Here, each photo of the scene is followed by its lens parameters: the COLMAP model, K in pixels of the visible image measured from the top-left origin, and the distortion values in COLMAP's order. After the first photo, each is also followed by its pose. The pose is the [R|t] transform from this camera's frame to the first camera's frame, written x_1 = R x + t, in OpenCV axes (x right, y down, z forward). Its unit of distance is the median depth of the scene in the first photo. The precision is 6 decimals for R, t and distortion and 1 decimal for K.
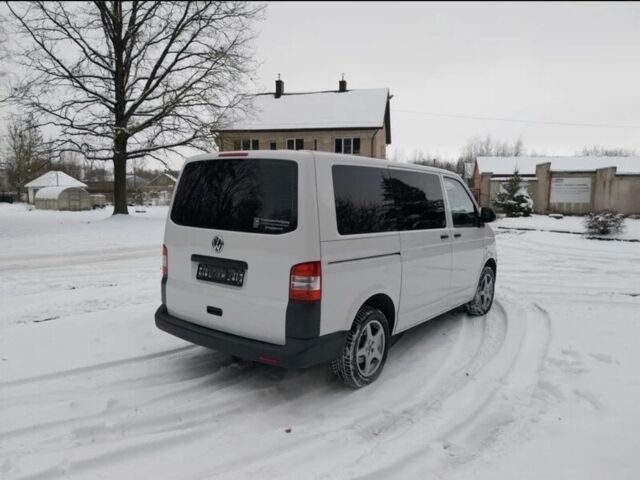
lens RADIAL K [[507.8, 0, 317.0], [0, 507.8, 237.8], [0, 0, 1]] dist [0.043305, -0.033780]
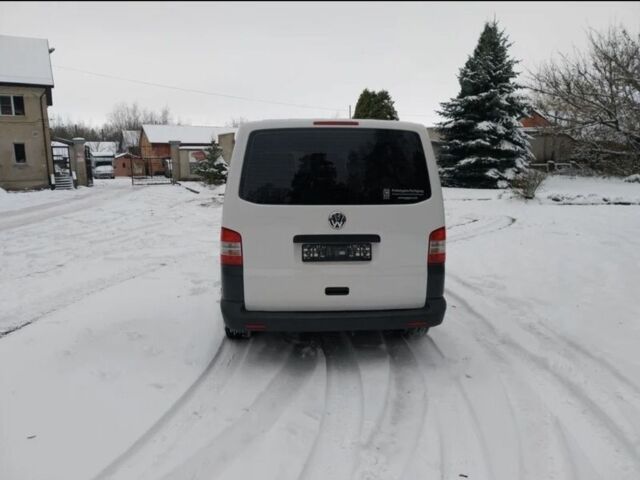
lens RADIAL K [[507.8, 0, 322.3], [0, 507.8, 240.4], [0, 0, 1]] dist [0.043305, -0.033780]
pose [[0.748187, -0.117935, 0.652922, -0.242934], [0.074876, 0.992797, 0.093525, -0.011708], [-0.659249, -0.021086, 0.751629, 0.093073]]
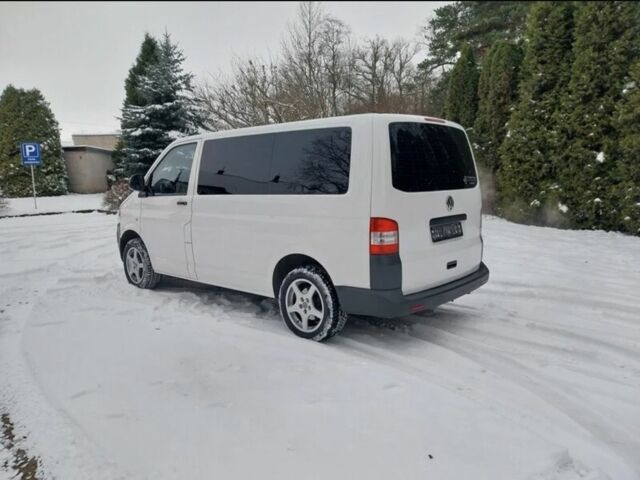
lens RADIAL K [[507.8, 0, 322.9], [0, 507.8, 243.1], [0, 0, 1]] dist [0.043305, -0.033780]
pose [[0.069263, -0.155771, 0.985362, -0.377684], [0.109657, 0.982937, 0.147680, -0.027190], [-0.991553, 0.097823, 0.085163, 0.346855]]
